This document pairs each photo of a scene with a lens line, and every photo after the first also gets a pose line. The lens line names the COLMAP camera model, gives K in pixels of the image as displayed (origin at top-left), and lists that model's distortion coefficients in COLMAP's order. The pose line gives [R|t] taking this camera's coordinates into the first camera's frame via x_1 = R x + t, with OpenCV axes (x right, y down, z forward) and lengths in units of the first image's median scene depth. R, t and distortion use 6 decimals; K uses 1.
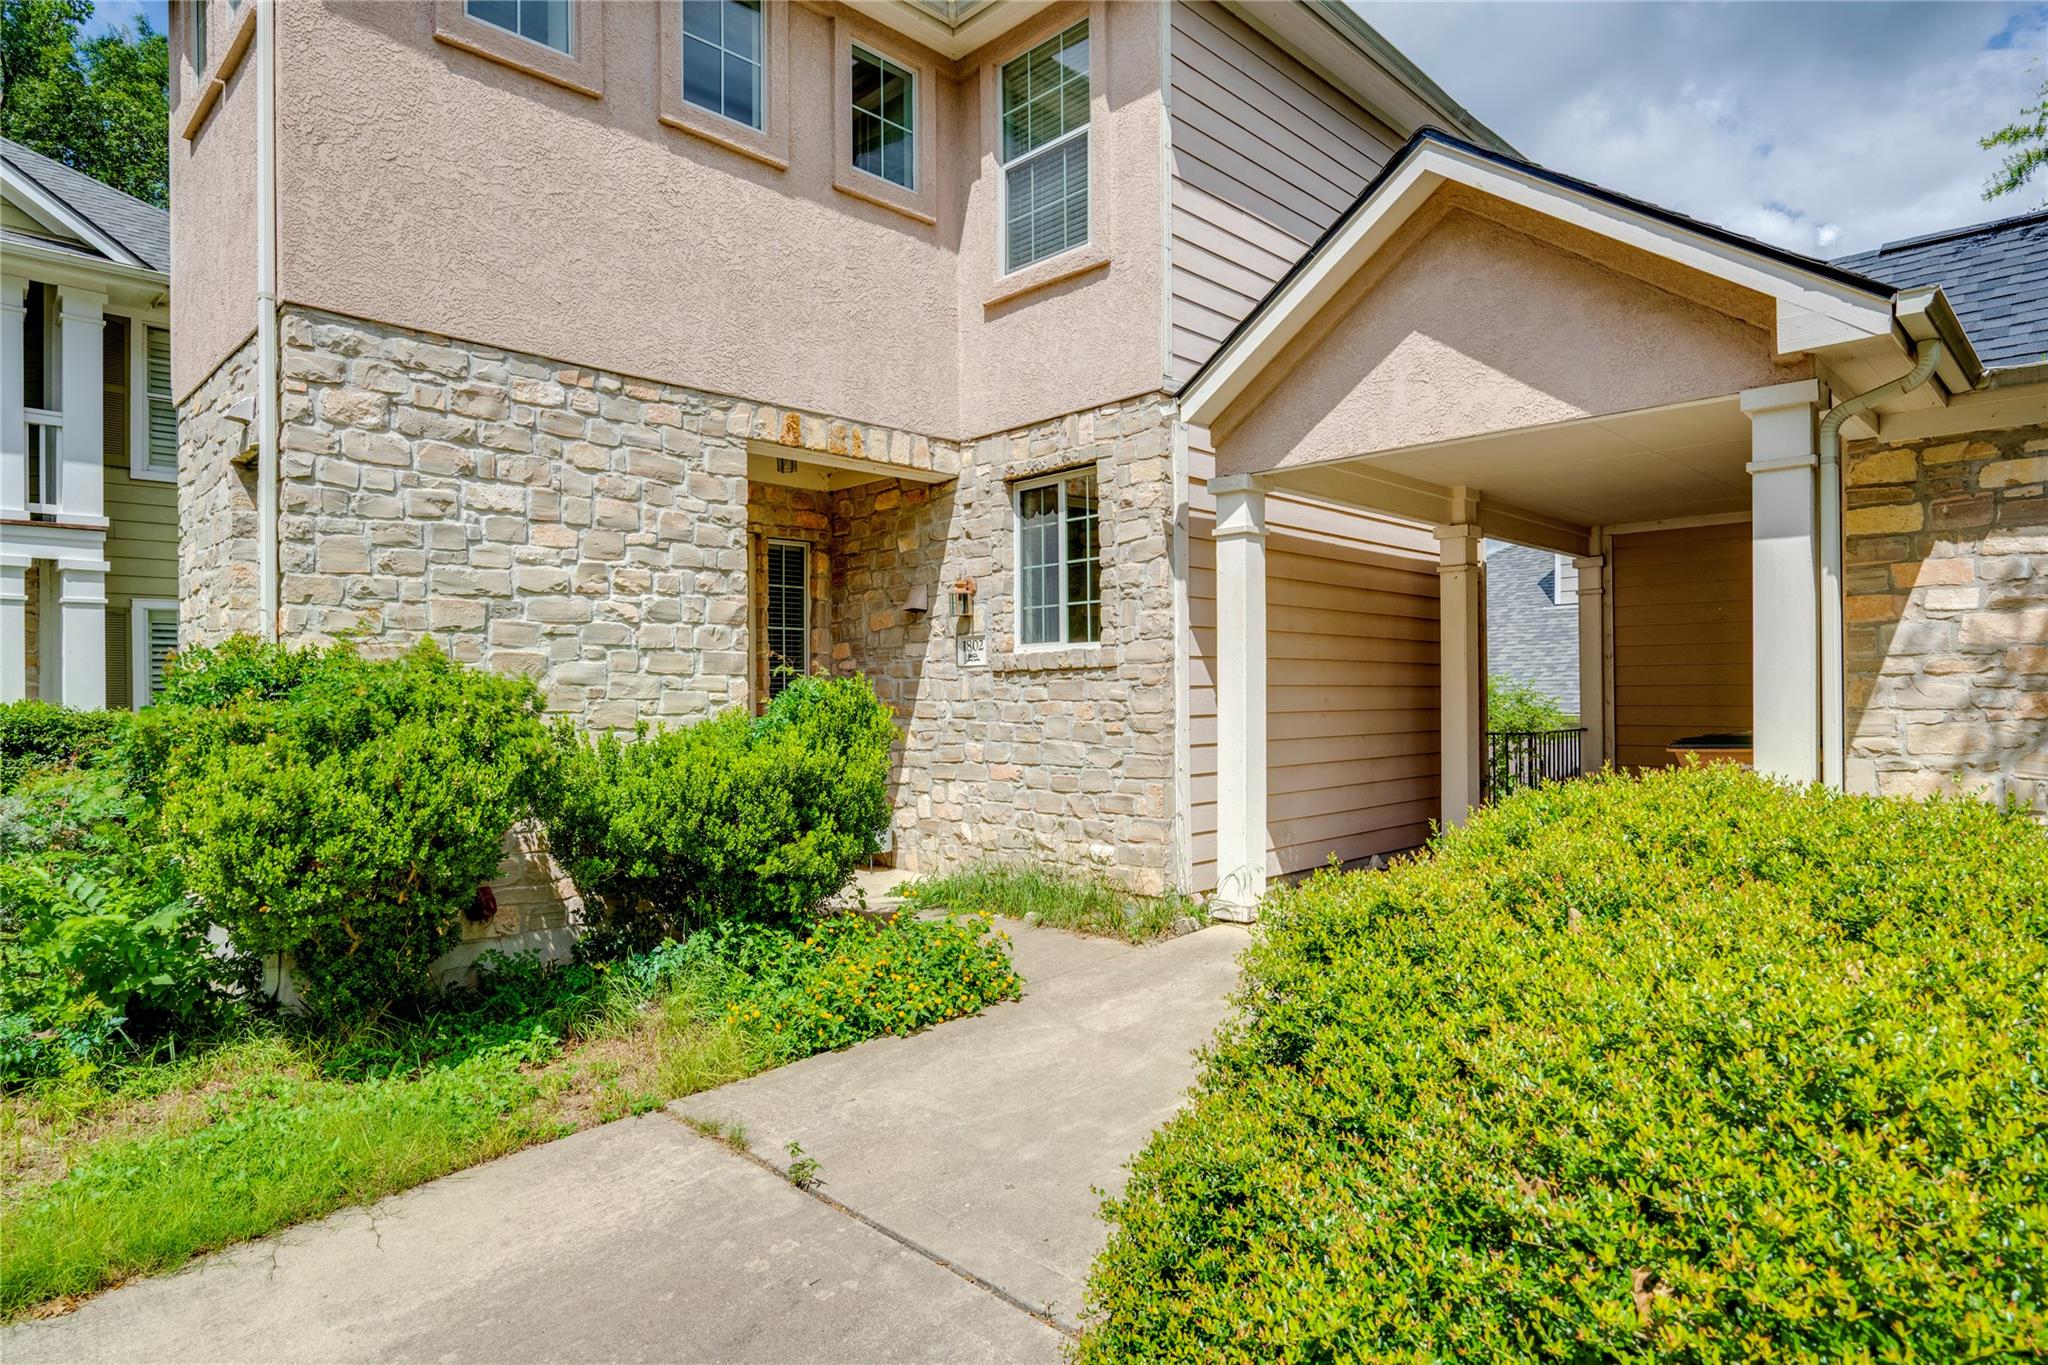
lens RADIAL K [[1135.5, 0, 1024.3], [0, 1135.5, 686.8], [0, 0, 1]] dist [-0.000082, 0.000000]
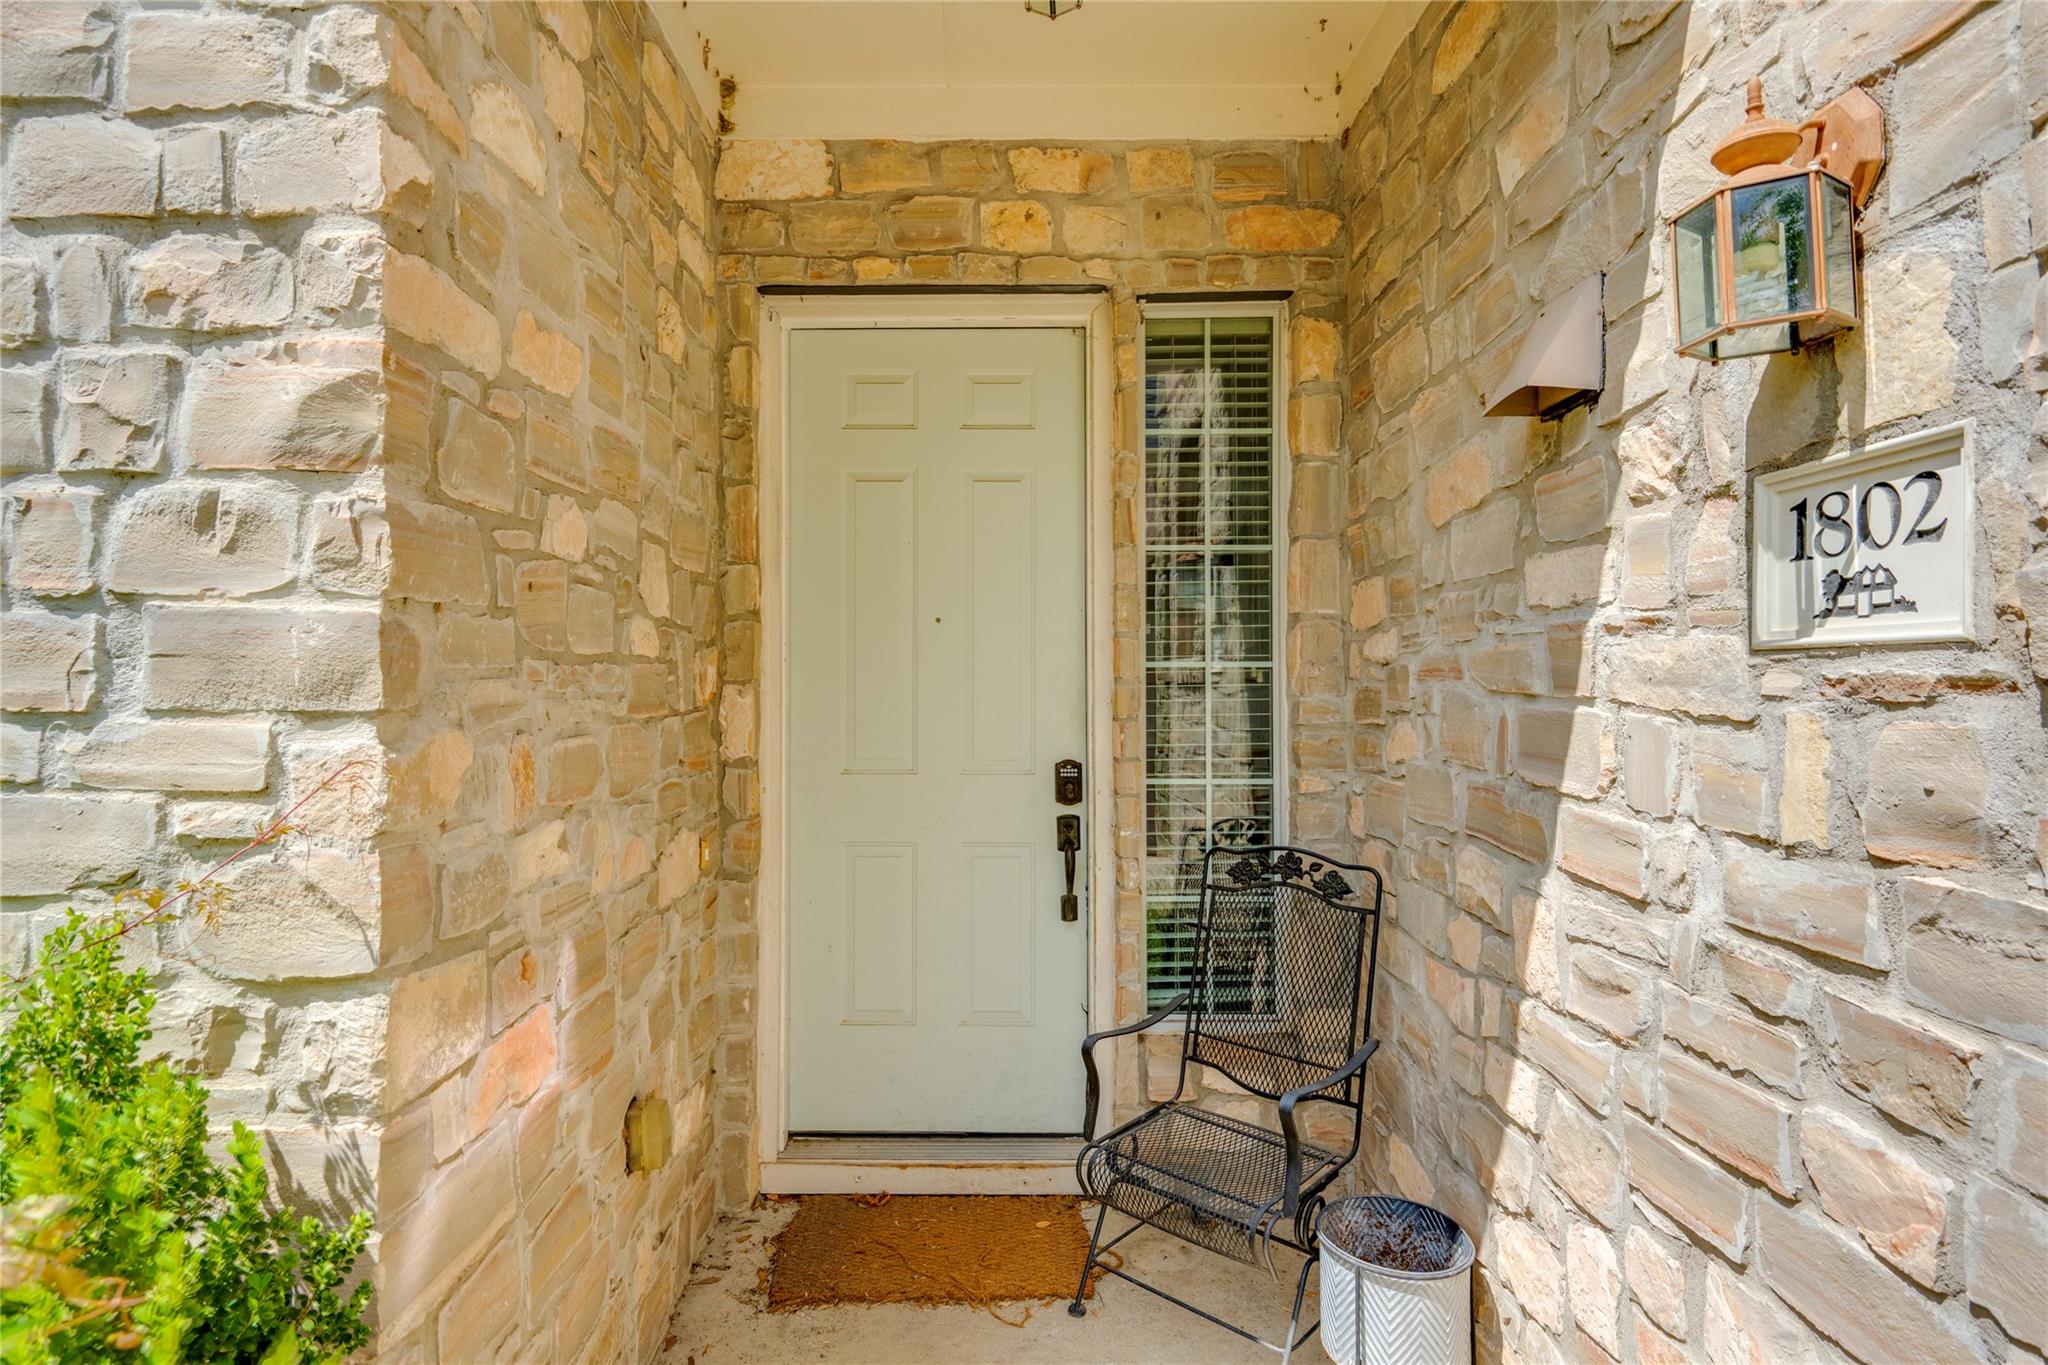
lens RADIAL K [[1016.6, 0, 1021.8], [0, 1016.6, 666.1], [0, 0, 1]] dist [-0.004318, -0.000455]
pose [[0.704250, -0.002594, -0.709947, -0.027331], [0.004466, 0.999990, 0.000776, -0.016143], [0.709938, -0.003717, 0.704254, 0.819611]]
